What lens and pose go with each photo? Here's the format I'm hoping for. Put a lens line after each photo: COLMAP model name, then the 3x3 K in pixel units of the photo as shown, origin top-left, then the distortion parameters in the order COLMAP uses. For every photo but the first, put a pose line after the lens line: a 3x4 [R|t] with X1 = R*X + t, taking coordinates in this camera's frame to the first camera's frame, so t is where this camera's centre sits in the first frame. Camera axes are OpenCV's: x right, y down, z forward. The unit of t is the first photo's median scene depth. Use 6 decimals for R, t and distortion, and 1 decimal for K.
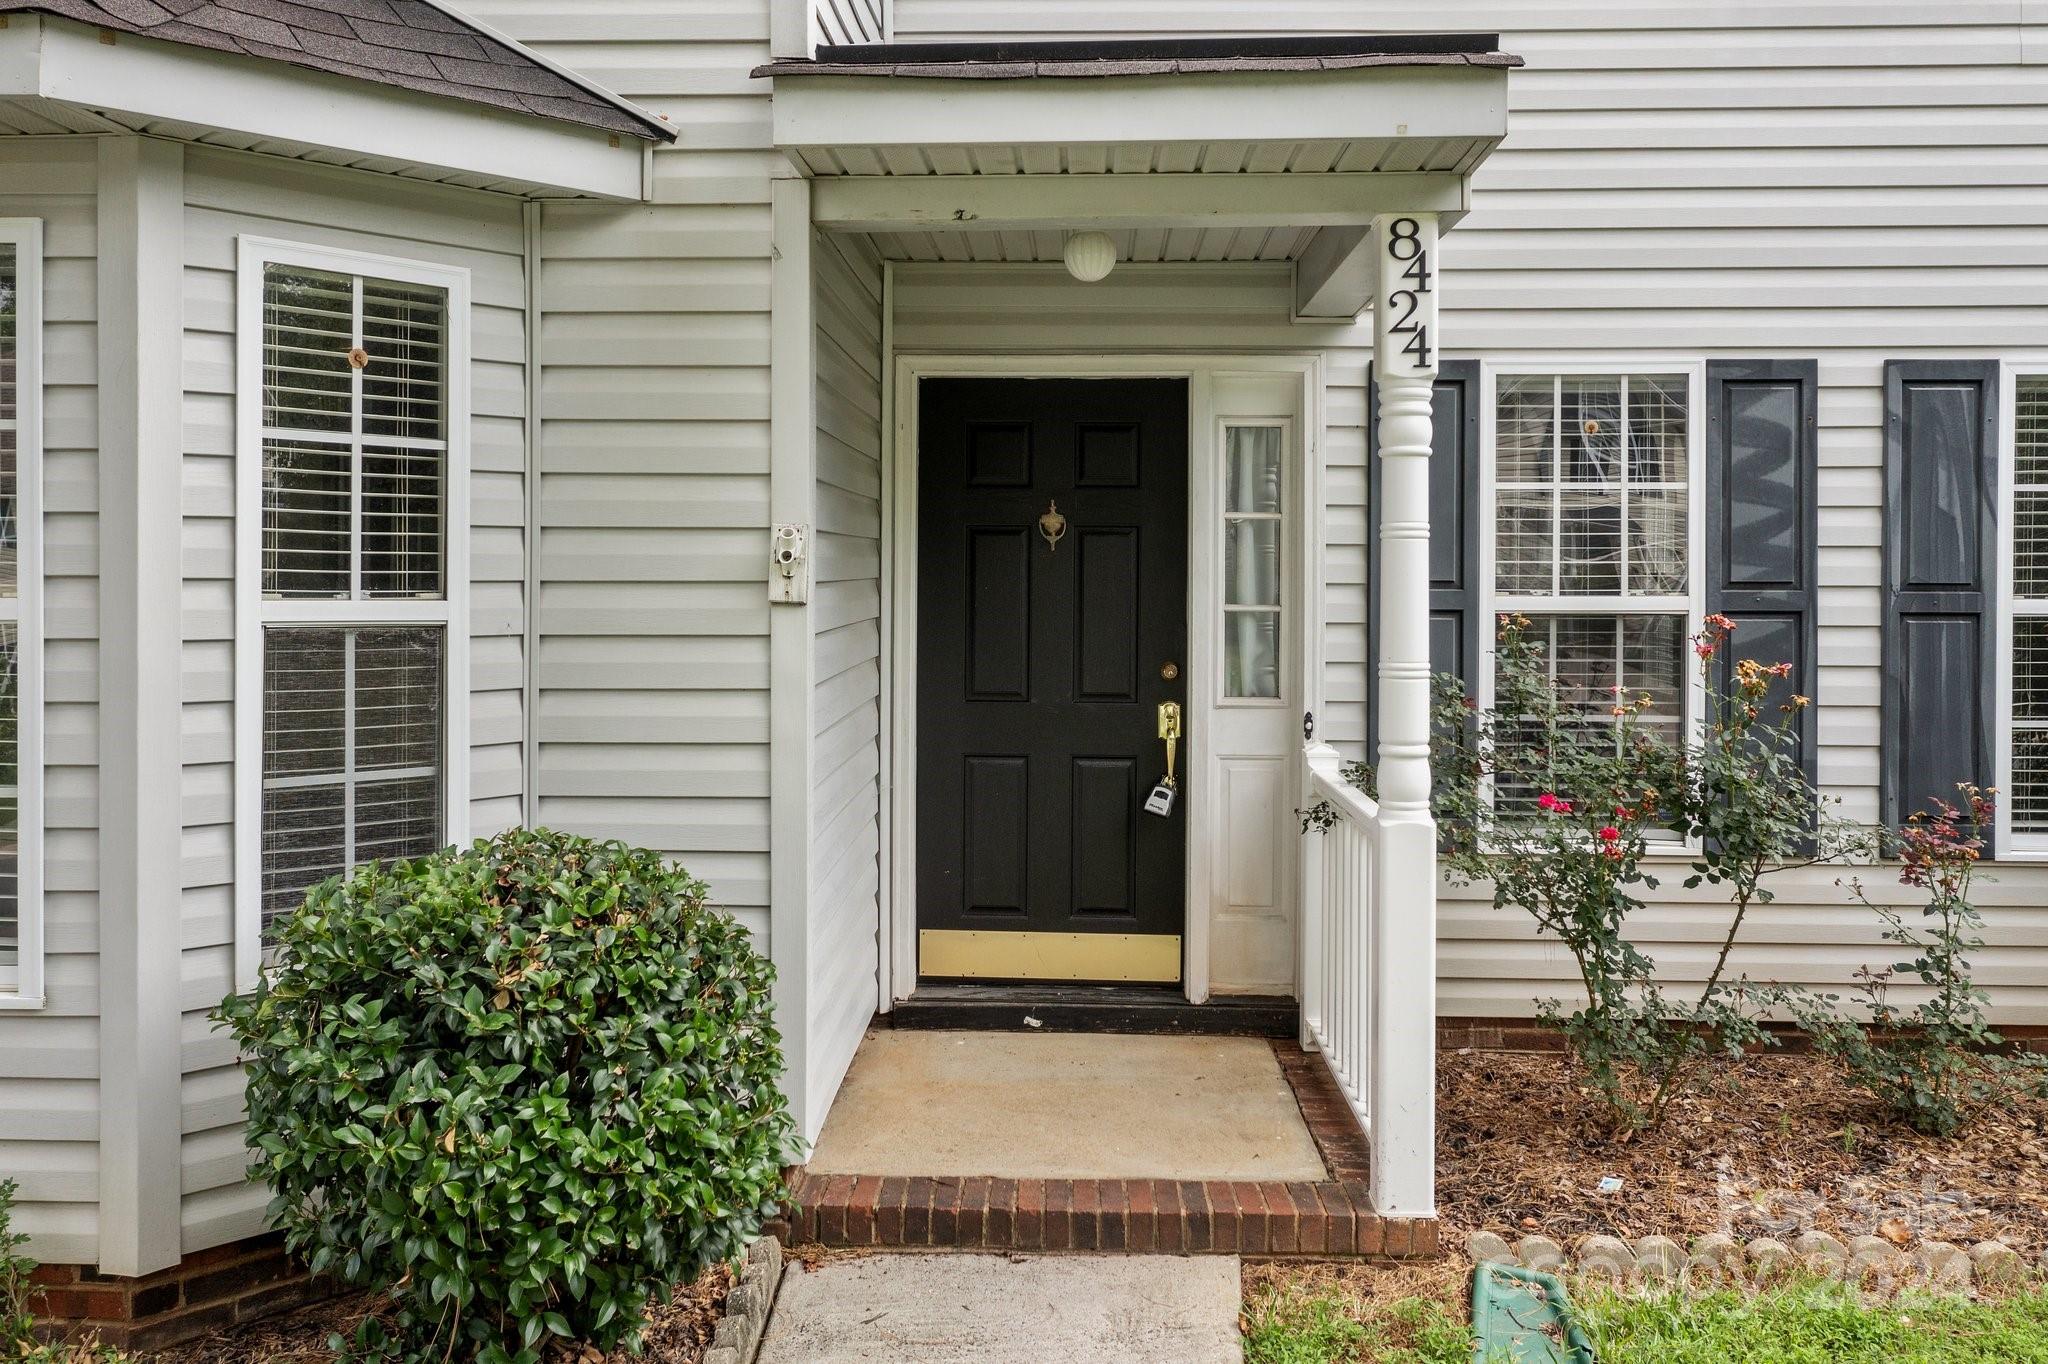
lens RADIAL K [[1711.7, 0, 1043.6], [0, 1711.7, 590.6], [0, 0, 1]] dist [0.022438, -0.012009]
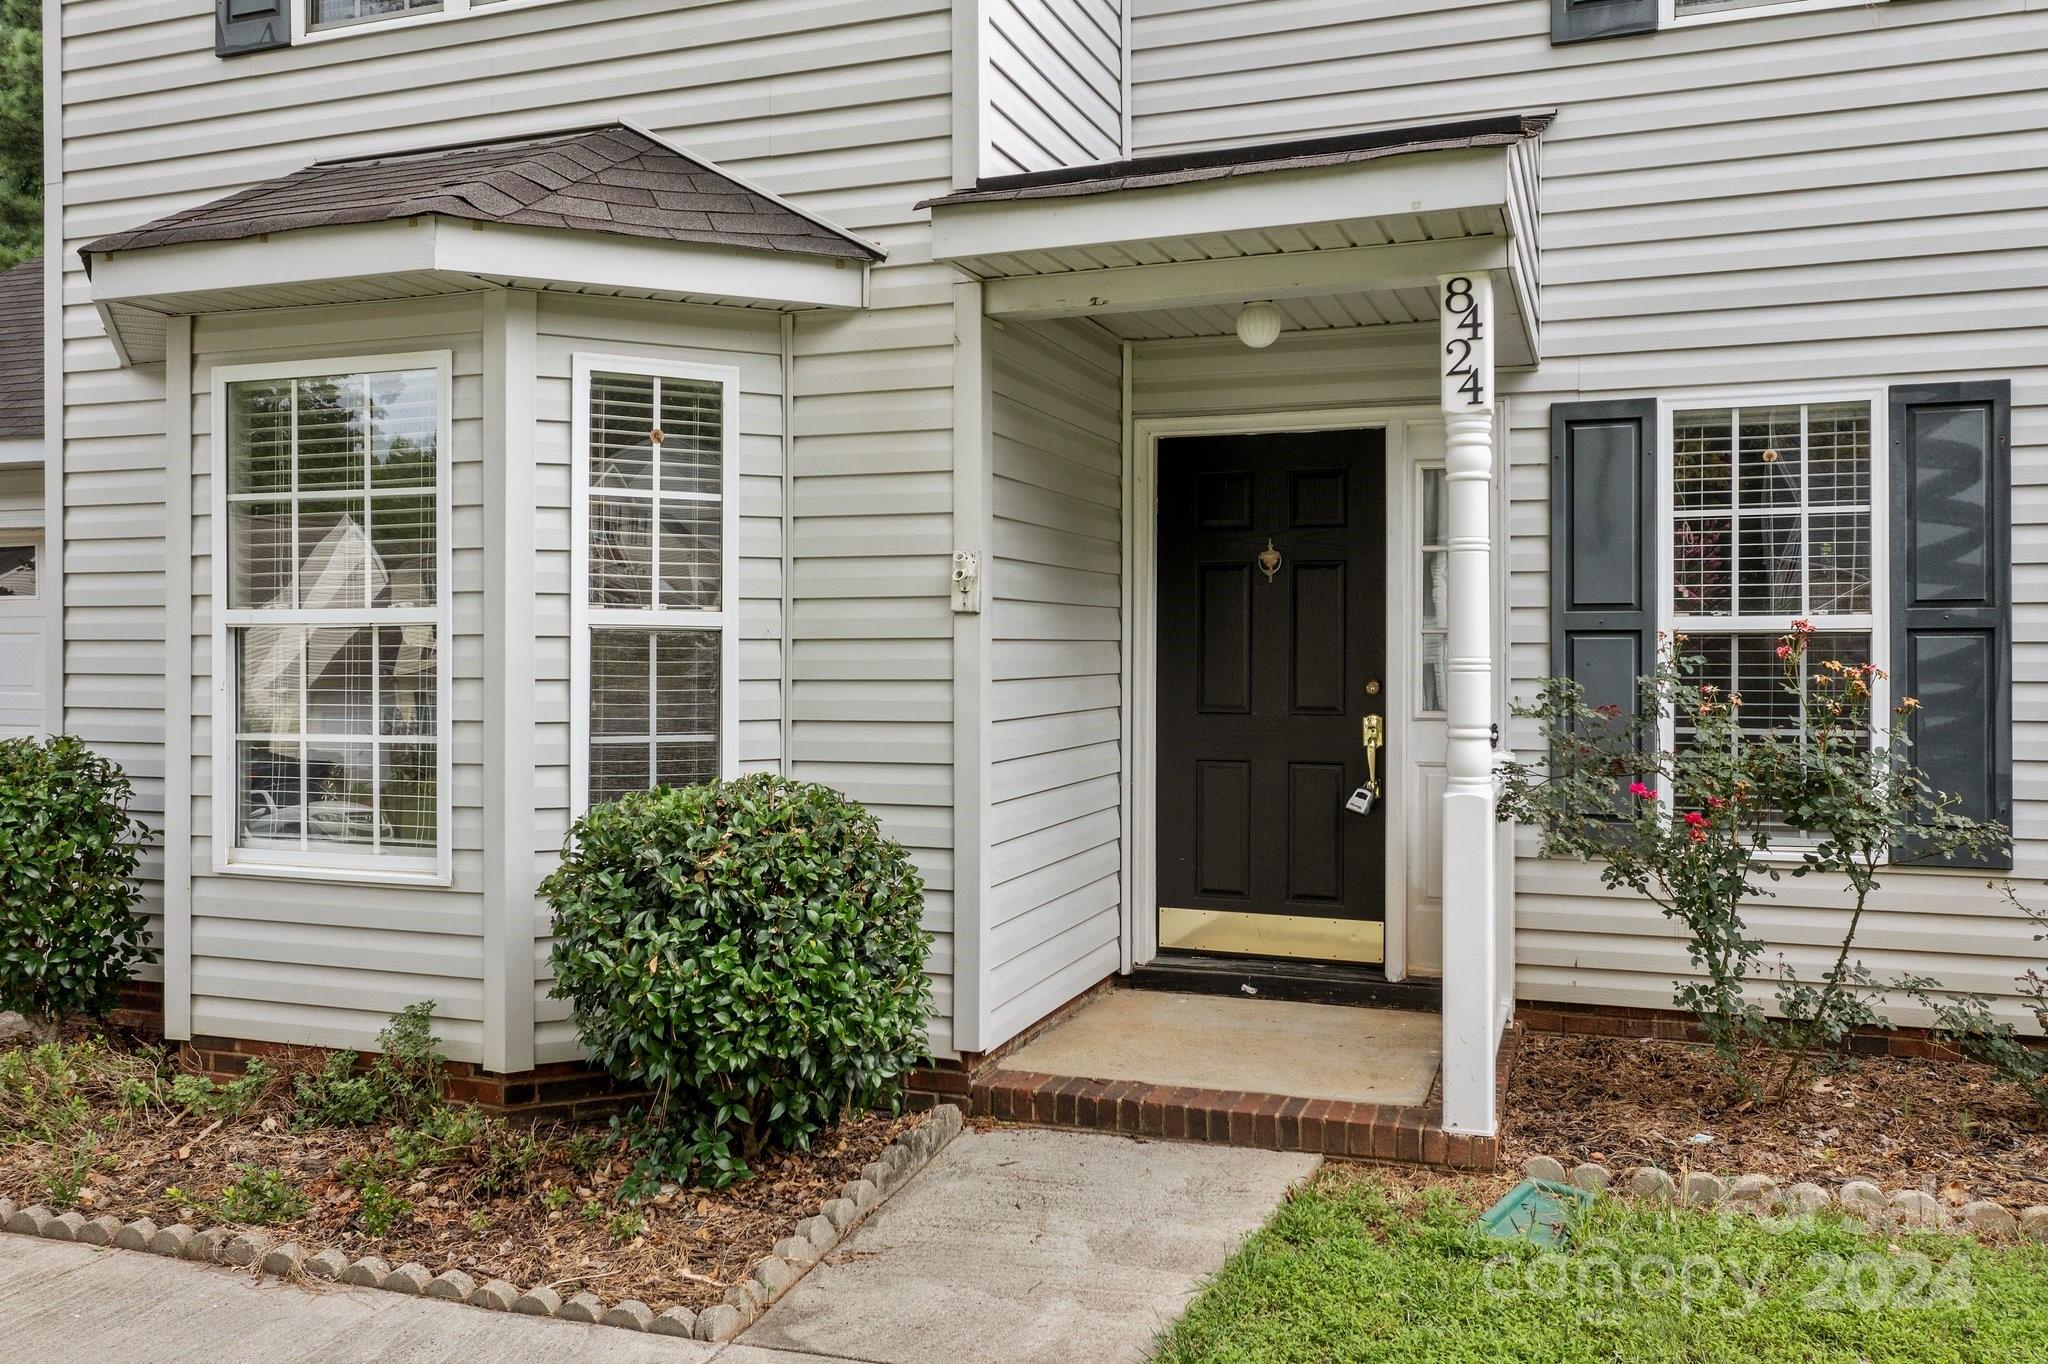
lens RADIAL K [[1711.7, 0, 1019.7], [0, 1711.7, 655.7], [0, 0, 1]] dist [0.022438, -0.012009]
pose [[0.948442, -0.003920, -0.316925, 0.295064], [0.000576, 0.999943, -0.010645, 0.053083], [0.316949, 0.009914, 0.948391, -0.202924]]
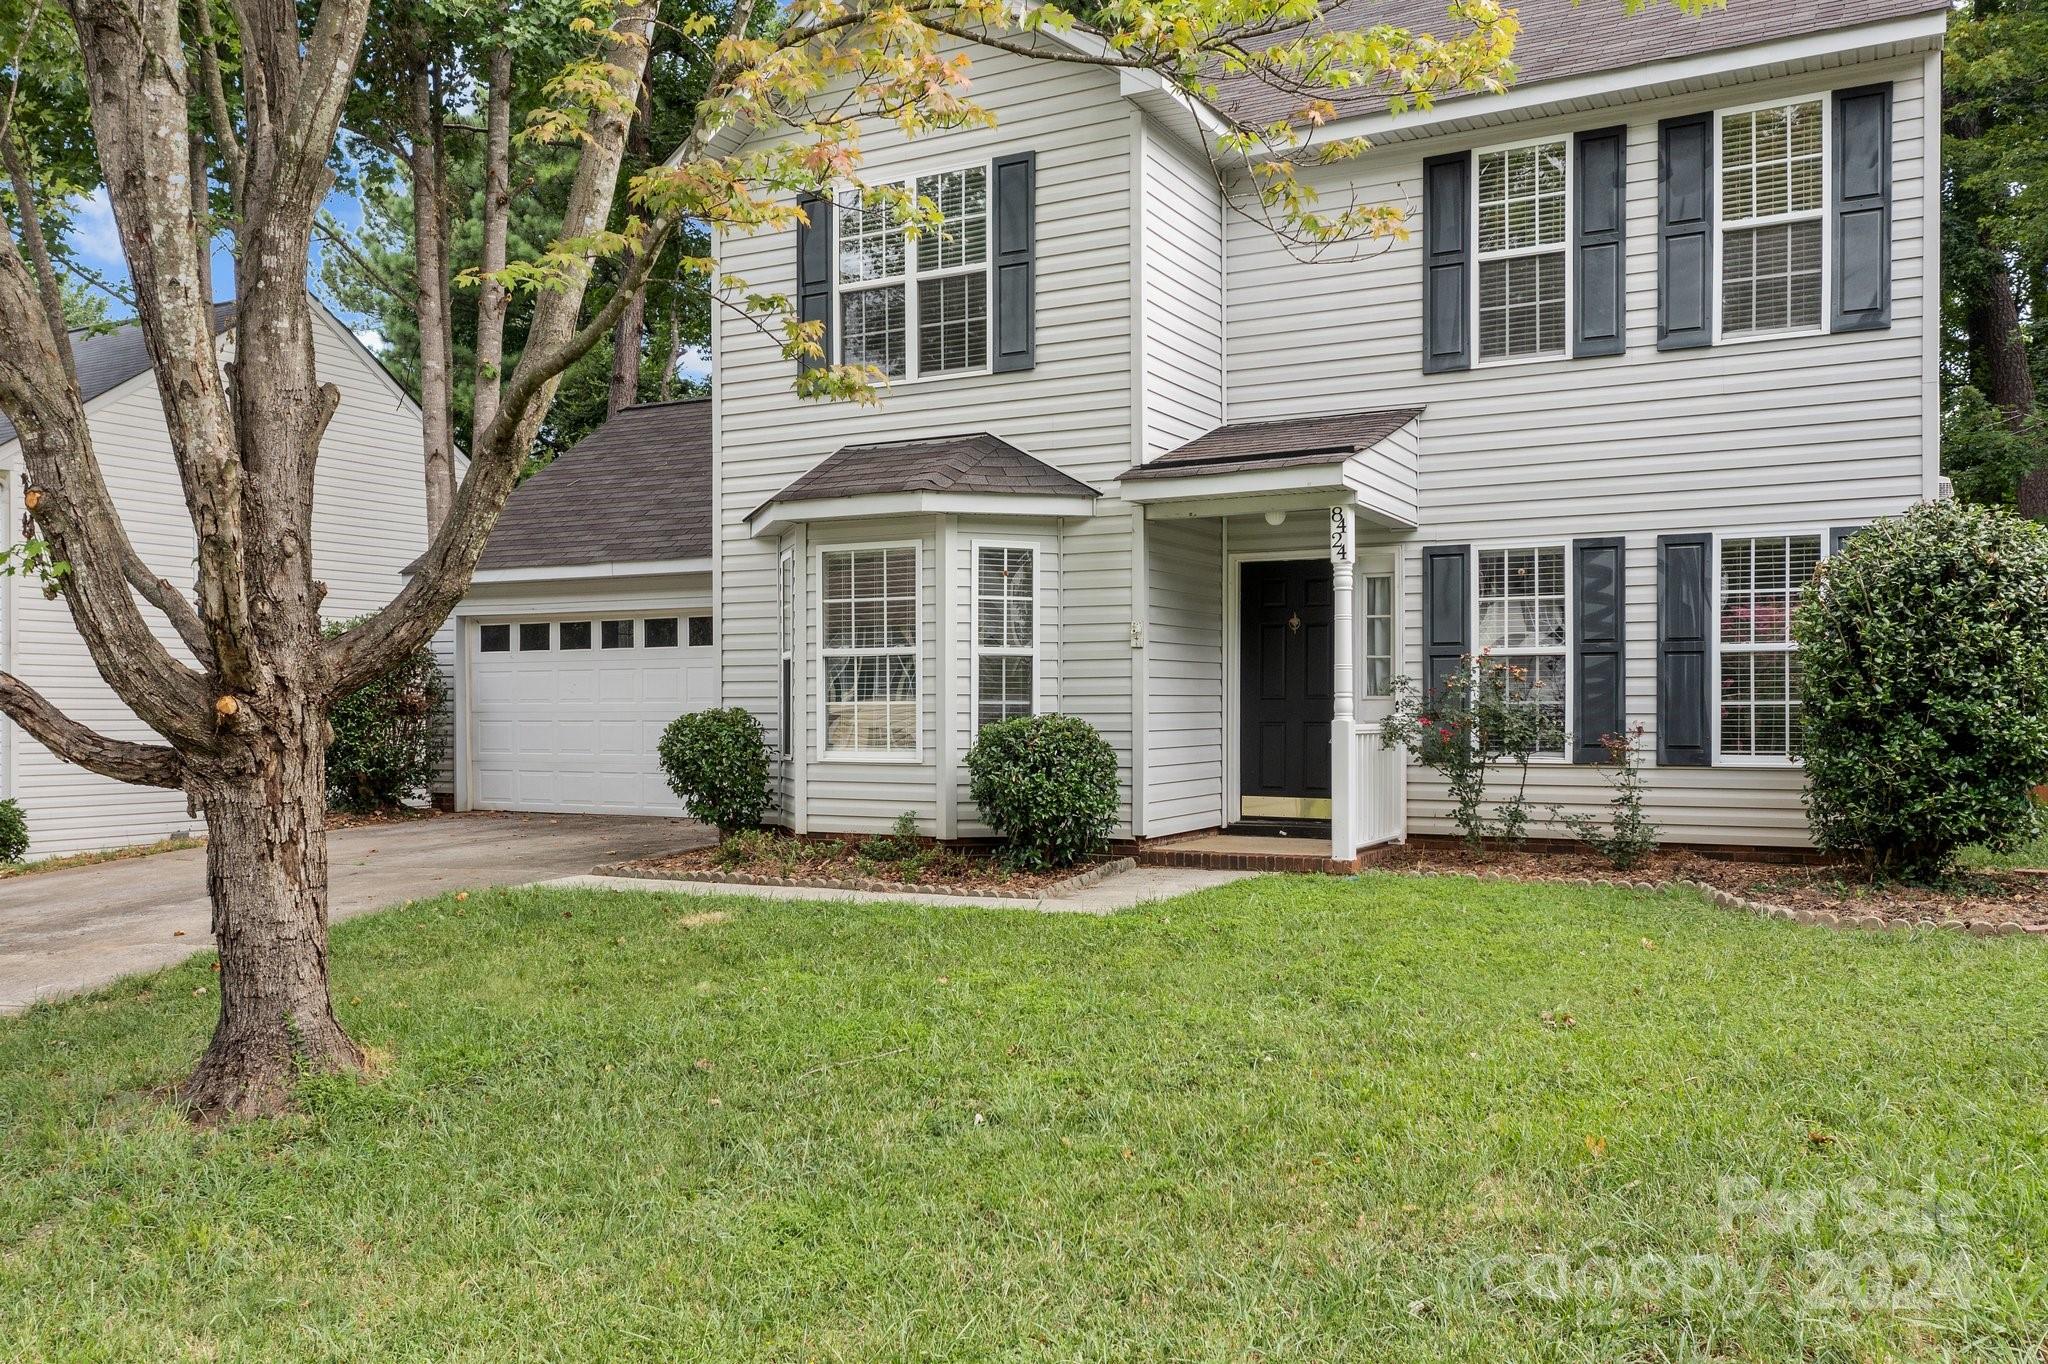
lens RADIAL K [[1711.7, 0, 1019.7], [0, 1711.7, 700.0], [0, 0, 1]] dist [0.022438, -0.012009]
pose [[0.893642, -0.008865, -0.448693, 1.006132], [0.000776, 0.999834, -0.018209, 0.152900], [0.448780, 0.015924, 0.893501, -1.757245]]
